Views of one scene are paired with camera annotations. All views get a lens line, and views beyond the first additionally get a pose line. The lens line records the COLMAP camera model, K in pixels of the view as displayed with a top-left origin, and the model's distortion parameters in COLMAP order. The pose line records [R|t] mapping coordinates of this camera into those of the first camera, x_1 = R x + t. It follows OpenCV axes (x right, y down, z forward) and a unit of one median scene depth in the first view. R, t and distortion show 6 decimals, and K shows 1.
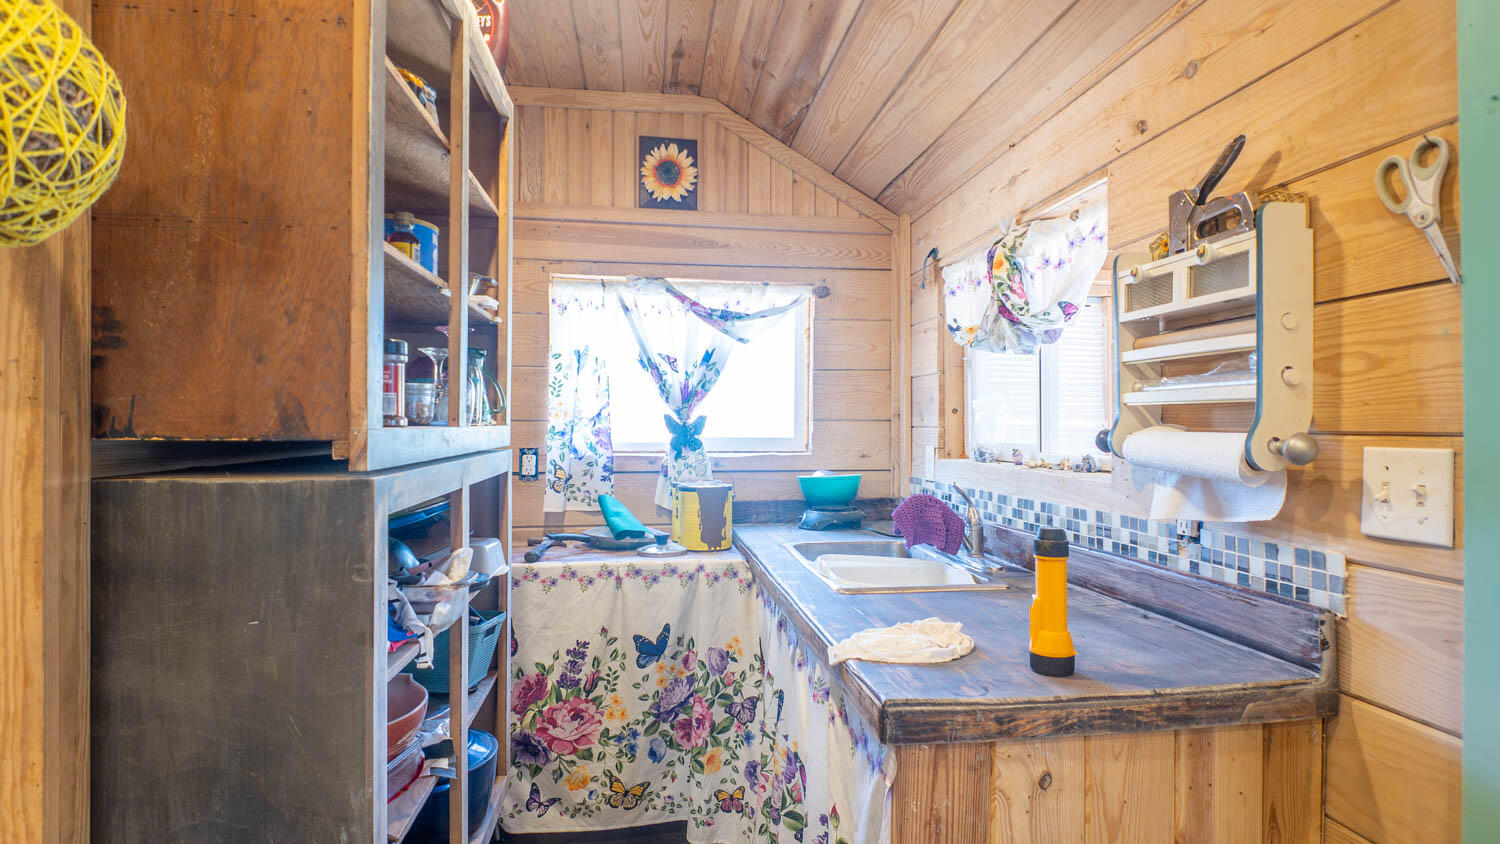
lens RADIAL K [[768.3, 0, 755.4], [0, 768.3, 422.5], [0, 0, 1]] dist [0.074711, -0.121489]
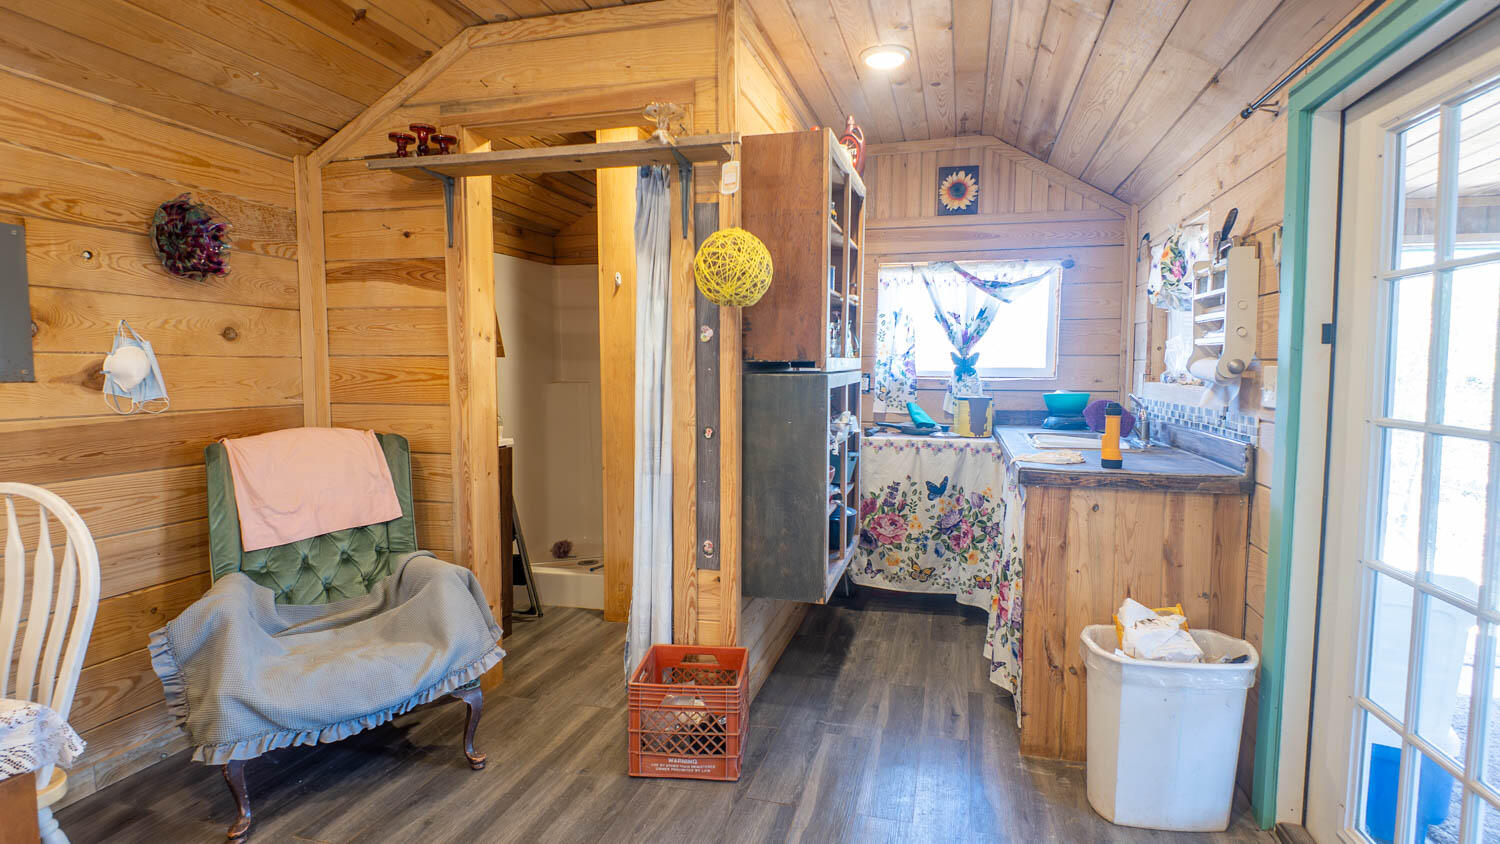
lens RADIAL K [[768.3, 0, 755.4], [0, 768.3, 422.5], [0, 0, 1]] dist [0.074711, -0.121489]
pose [[0.921743, 0.030988, -0.386562, 0.145248], [-0.000005, 0.996803, 0.079895, 0.007854], [0.387802, -0.073640, 0.918796, -0.684322]]
